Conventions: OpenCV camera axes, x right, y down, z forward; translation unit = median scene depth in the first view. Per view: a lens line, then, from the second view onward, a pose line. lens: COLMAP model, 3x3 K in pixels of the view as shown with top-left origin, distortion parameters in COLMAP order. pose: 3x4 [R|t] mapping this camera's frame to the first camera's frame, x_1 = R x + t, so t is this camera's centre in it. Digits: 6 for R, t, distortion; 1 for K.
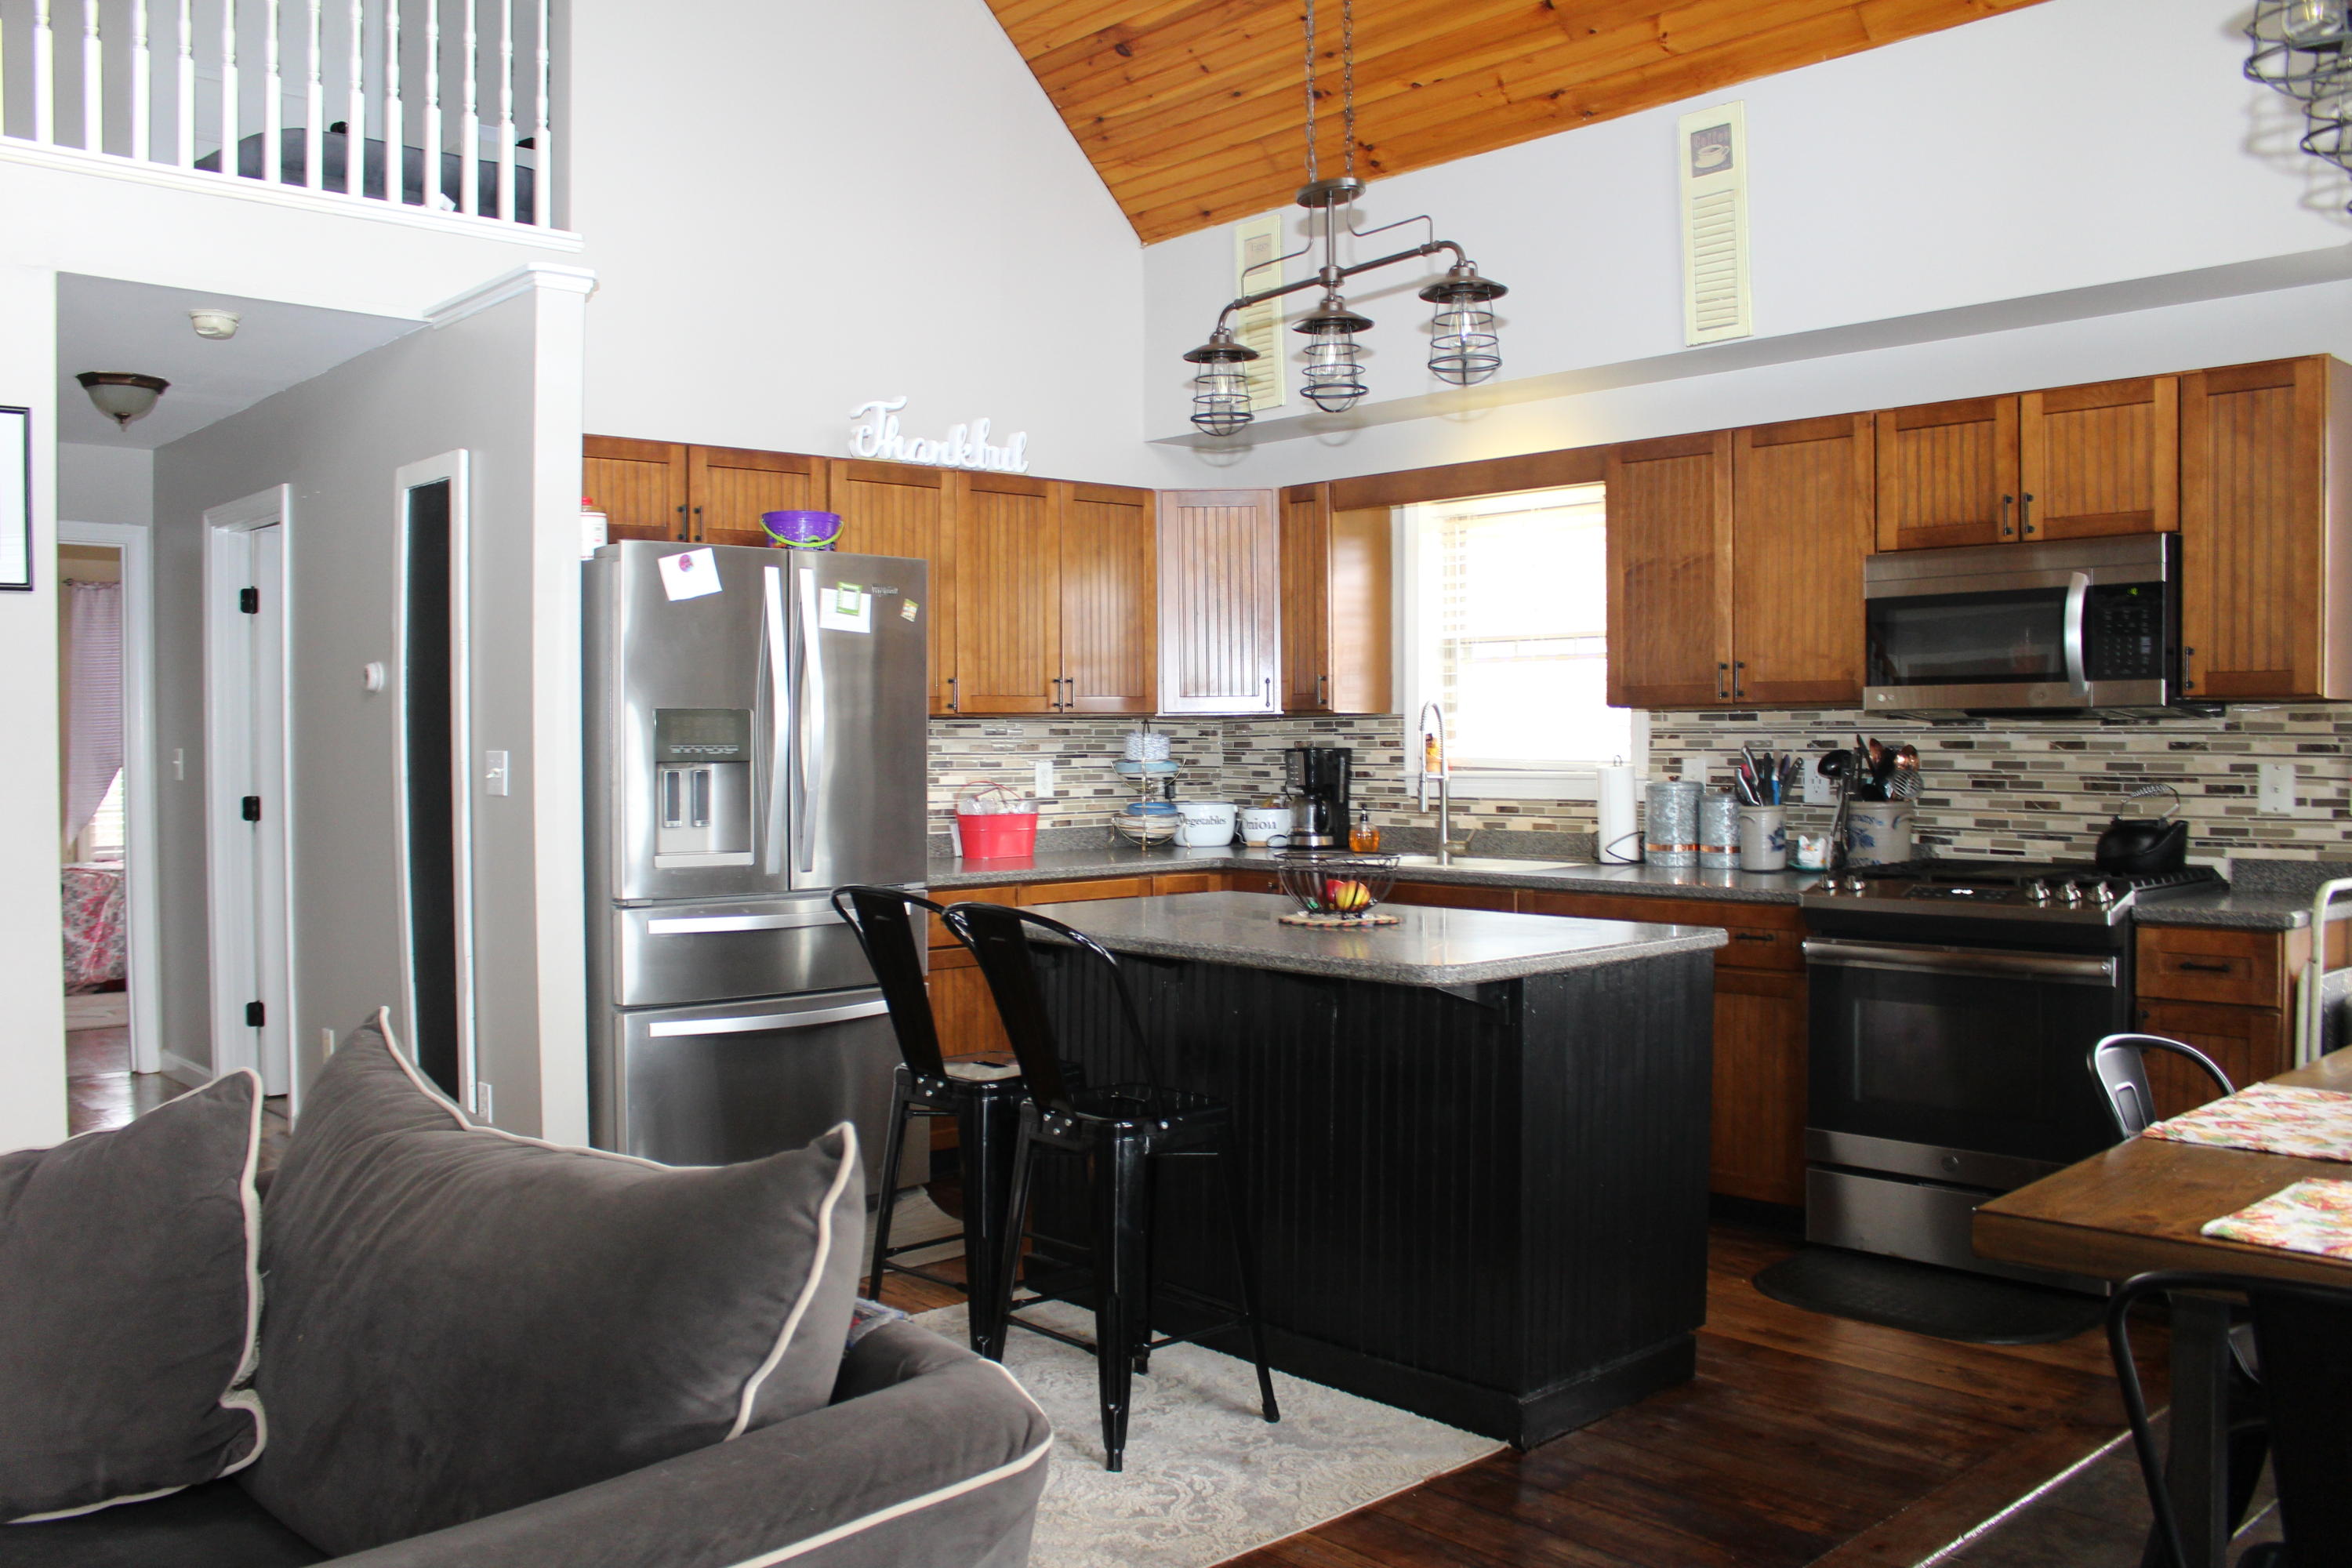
lens RADIAL K [[1952.0, 0, 1152.5], [0, 1952.0, 806.3], [0, 0, 1]] dist [-0.158709, 0.141679]
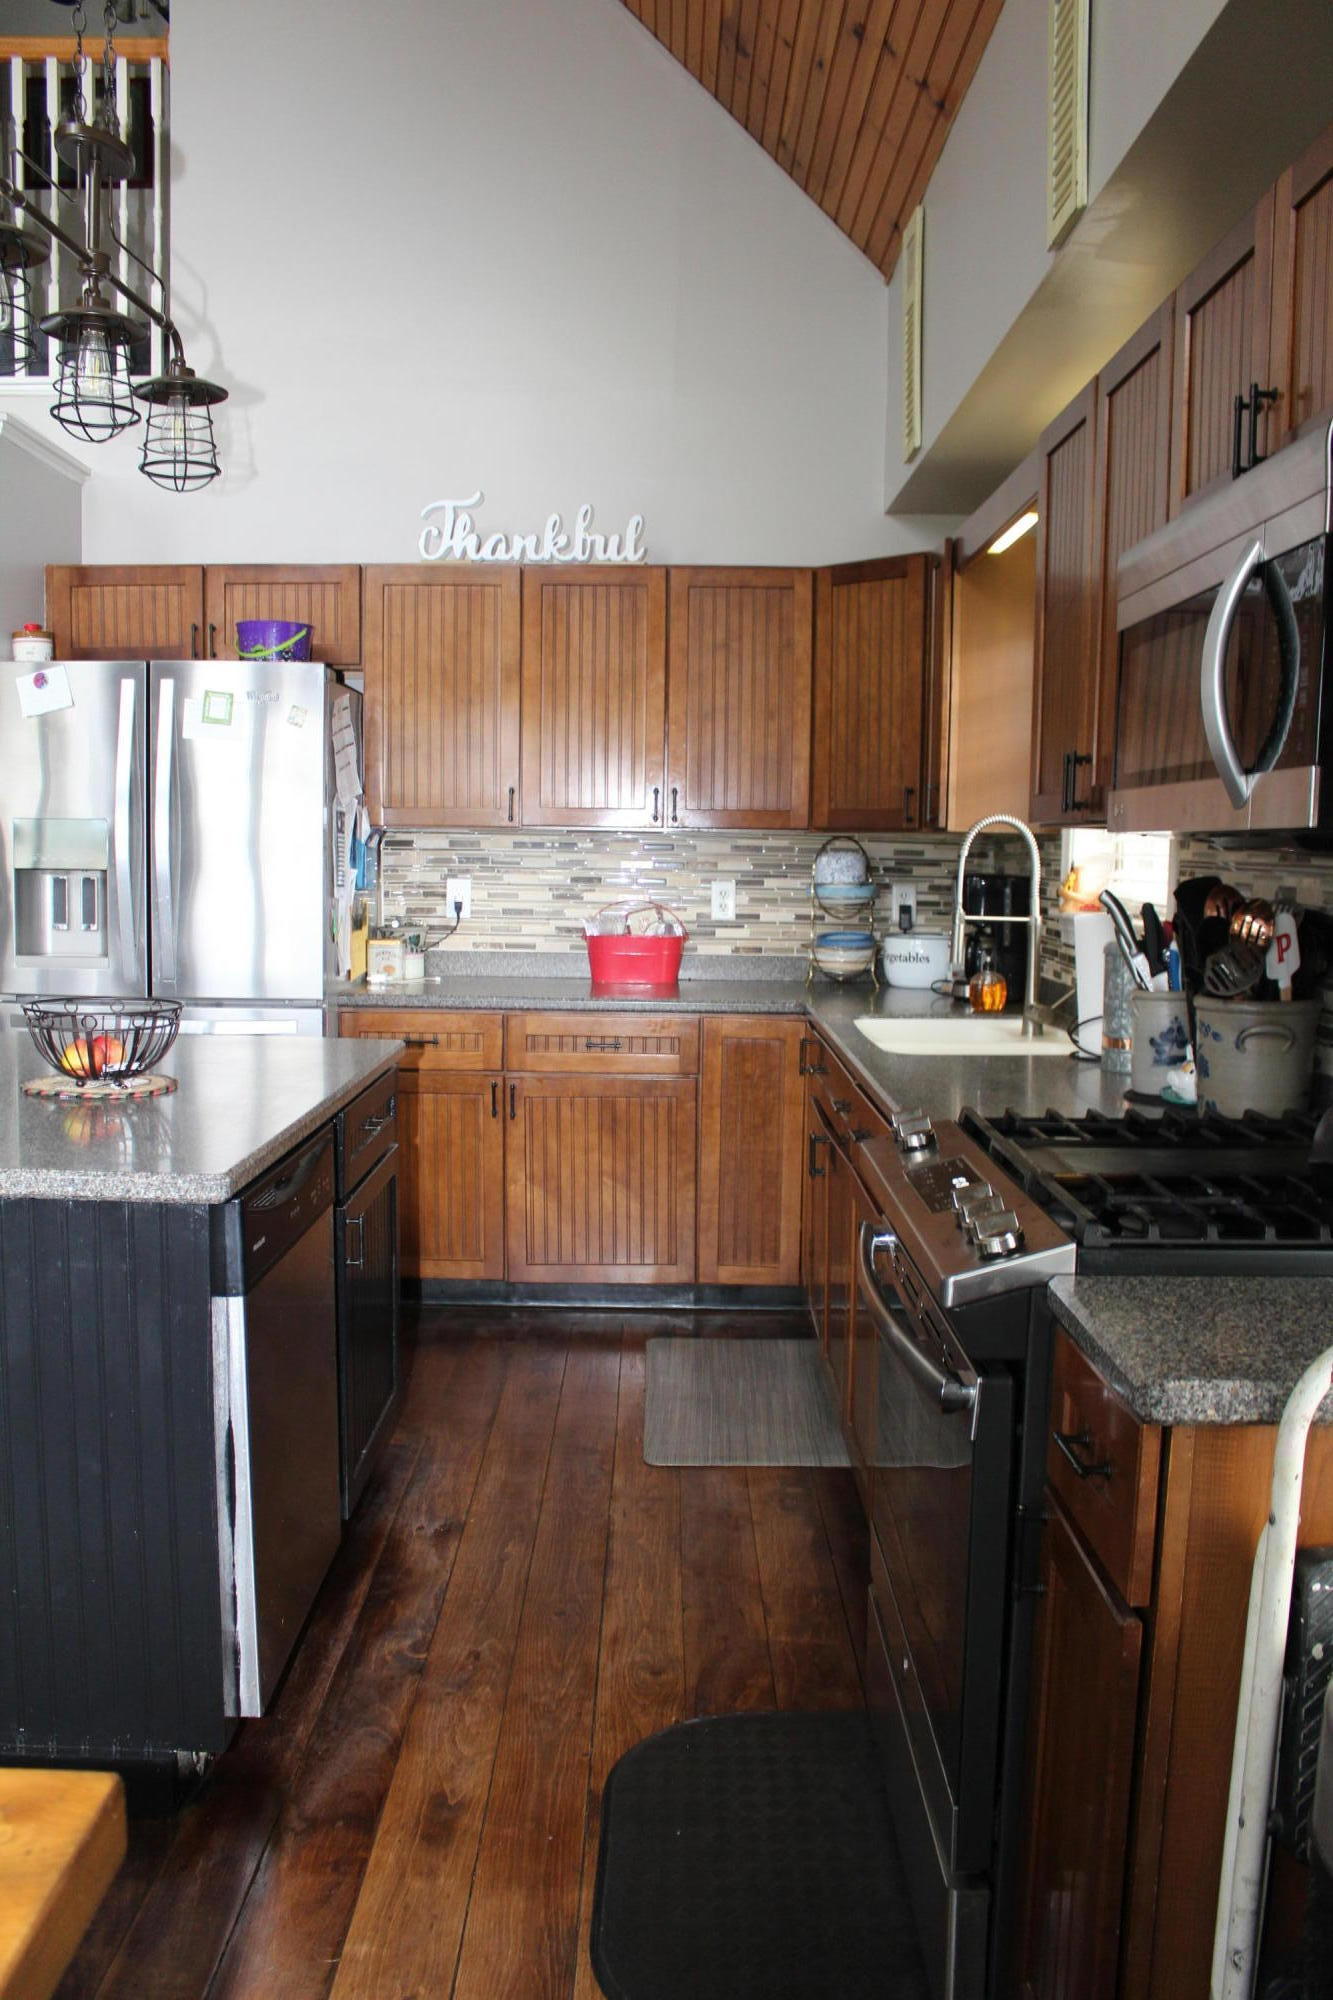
lens RADIAL K [[1659.9, 0, 671.9], [0, 1659.9, 1024.3], [0, 0, 1]] dist [-0.158709, 0.141679]
pose [[0.743884, 0.090911, -0.662096, 0.635178], [-0.043593, 0.995195, 0.087671, -0.033099], [0.666885, -0.036354, 0.744273, 0.585458]]
